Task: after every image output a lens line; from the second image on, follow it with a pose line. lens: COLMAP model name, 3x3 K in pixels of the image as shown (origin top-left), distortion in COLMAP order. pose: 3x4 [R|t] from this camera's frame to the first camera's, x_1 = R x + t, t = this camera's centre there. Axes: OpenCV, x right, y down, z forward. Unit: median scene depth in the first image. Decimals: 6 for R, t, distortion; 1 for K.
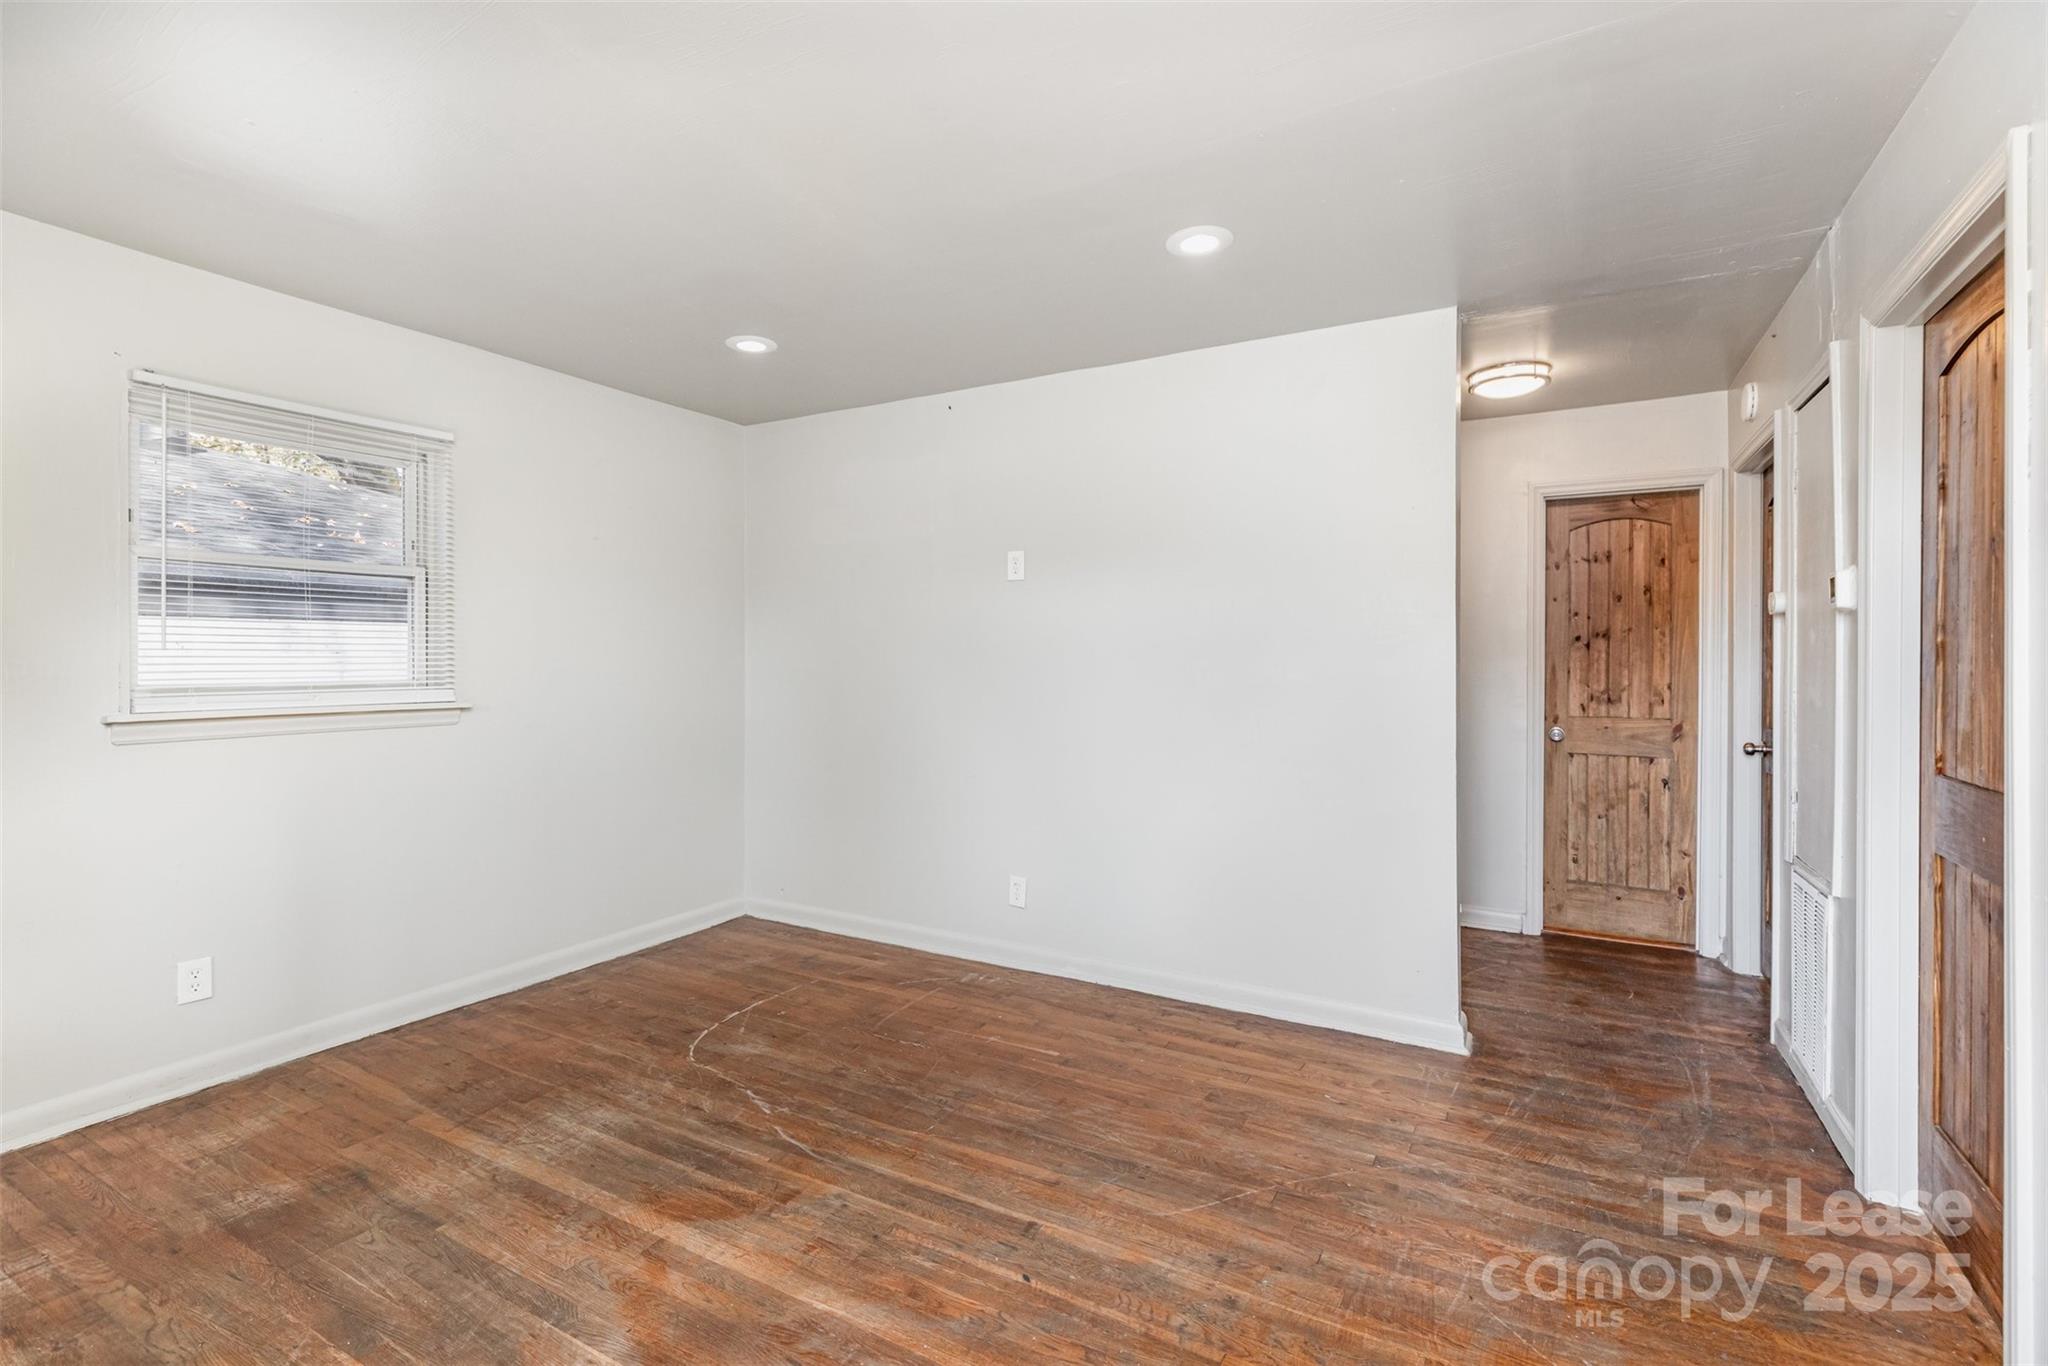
lens RADIAL K [[928.8, 0, 1026.5], [0, 928.8, 669.1], [0, 0, 1]] dist [0.005926, 0.000567]
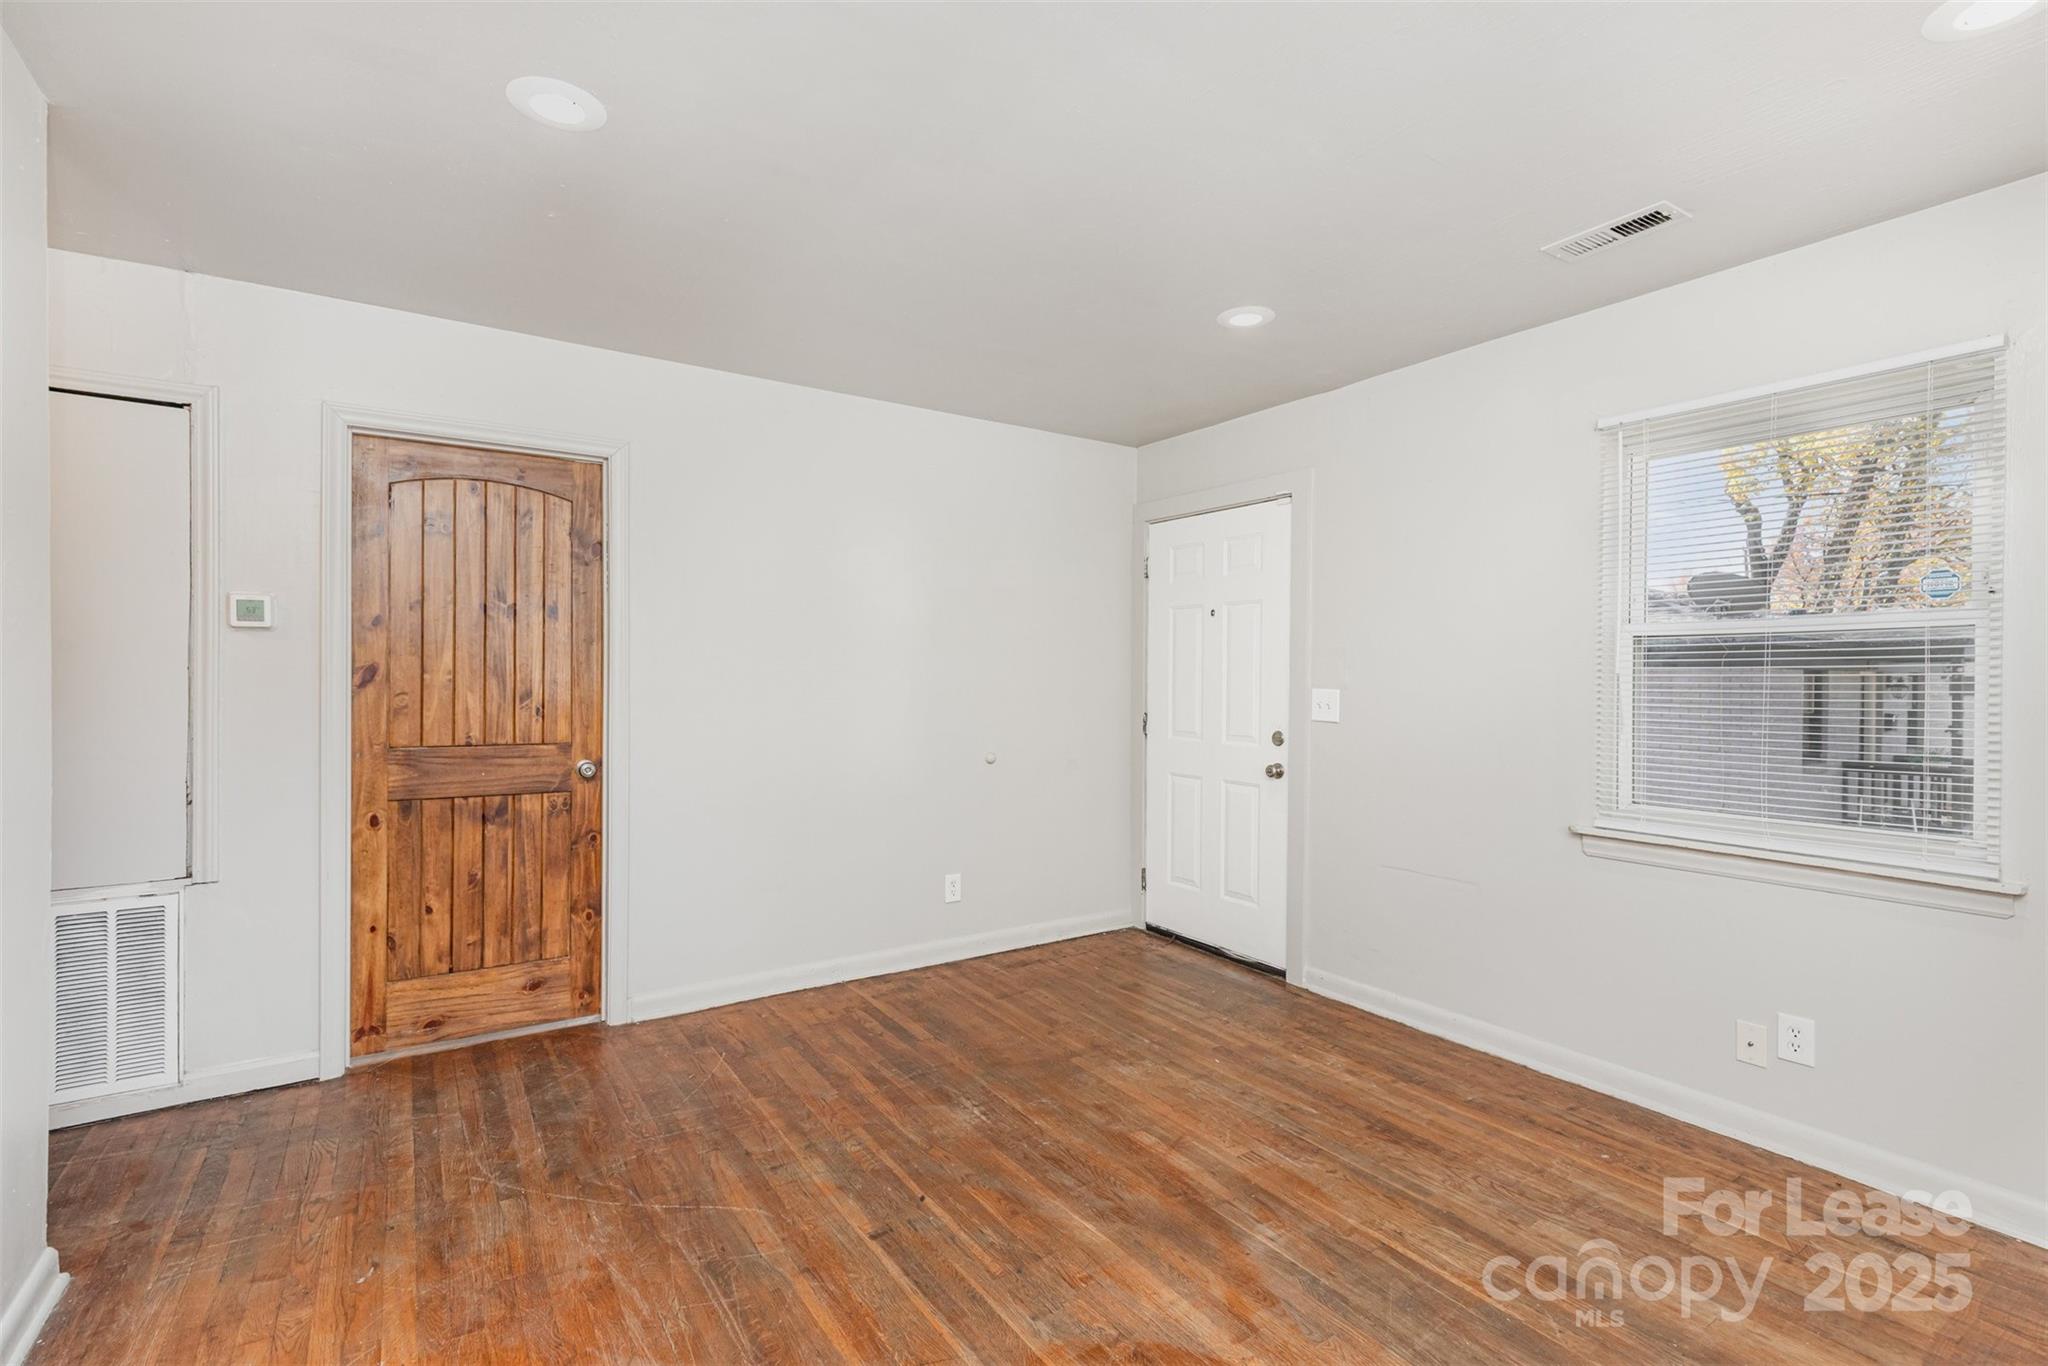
lens RADIAL K [[928.8, 0, 1029.9], [0, 928.8, 679.9], [0, 0, 1]] dist [0.005926, 0.000567]
pose [[-0.898779, -0.007059, 0.438346, -0.532902], [-0.001379, 0.999911, 0.013276, -0.015237], [-0.438401, 0.011327, -0.898708, 1.673661]]
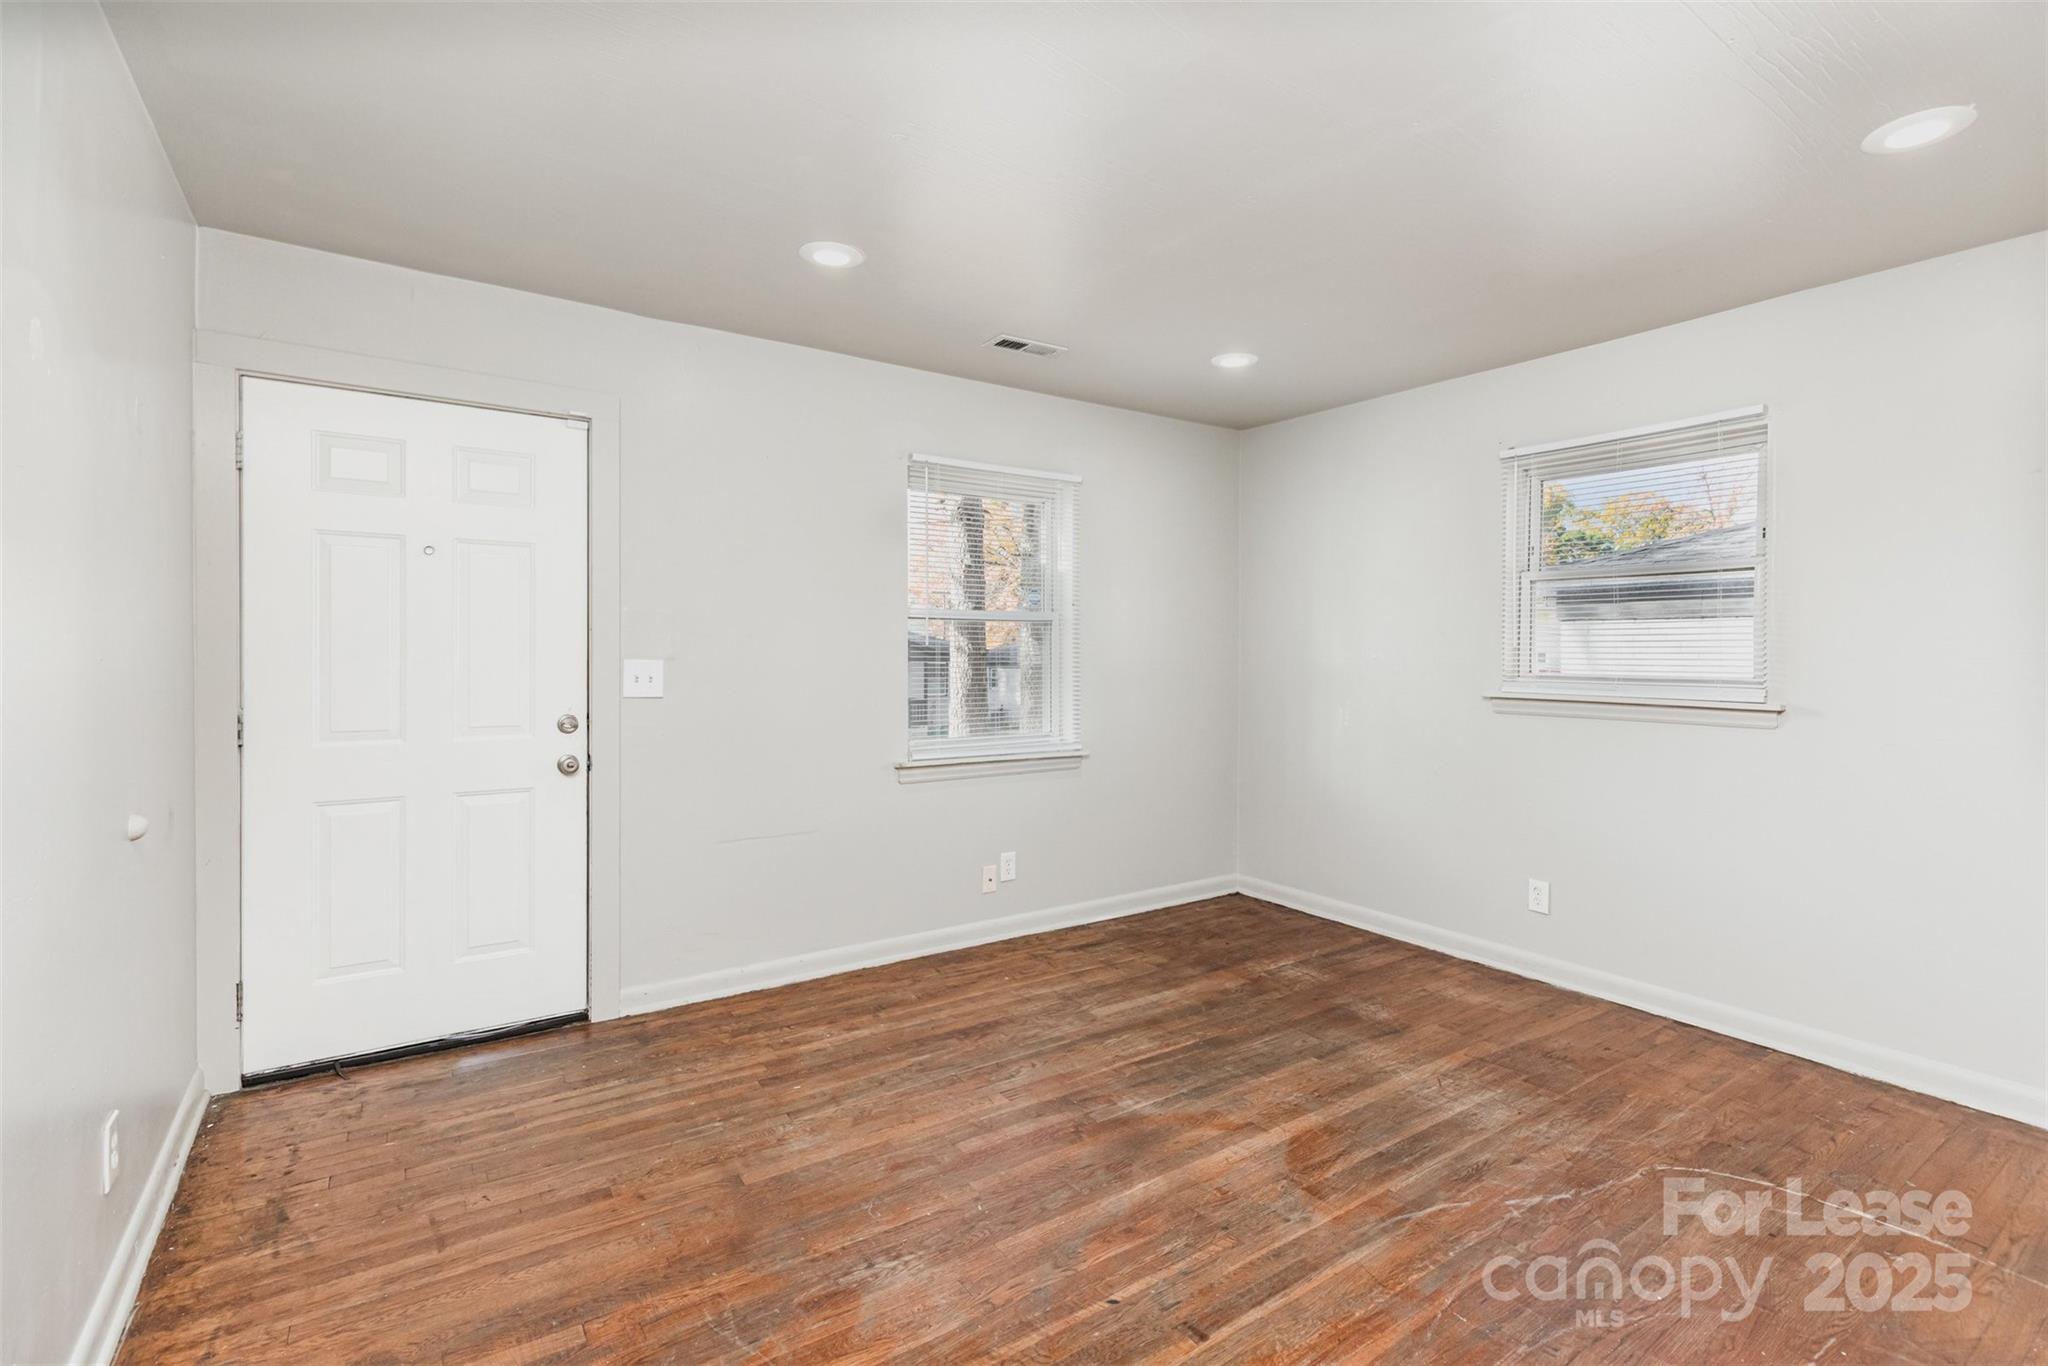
lens RADIAL K [[928.8, 0, 1017.3], [0, 928.8, 652.7], [0, 0, 1]] dist [0.005926, 0.000567]
pose [[-0.442073, -0.001673, -0.896977, 0.751610], [-0.017240, 0.999829, 0.006631, -0.009274], [0.896813, 0.018395, -0.442027, 1.108871]]
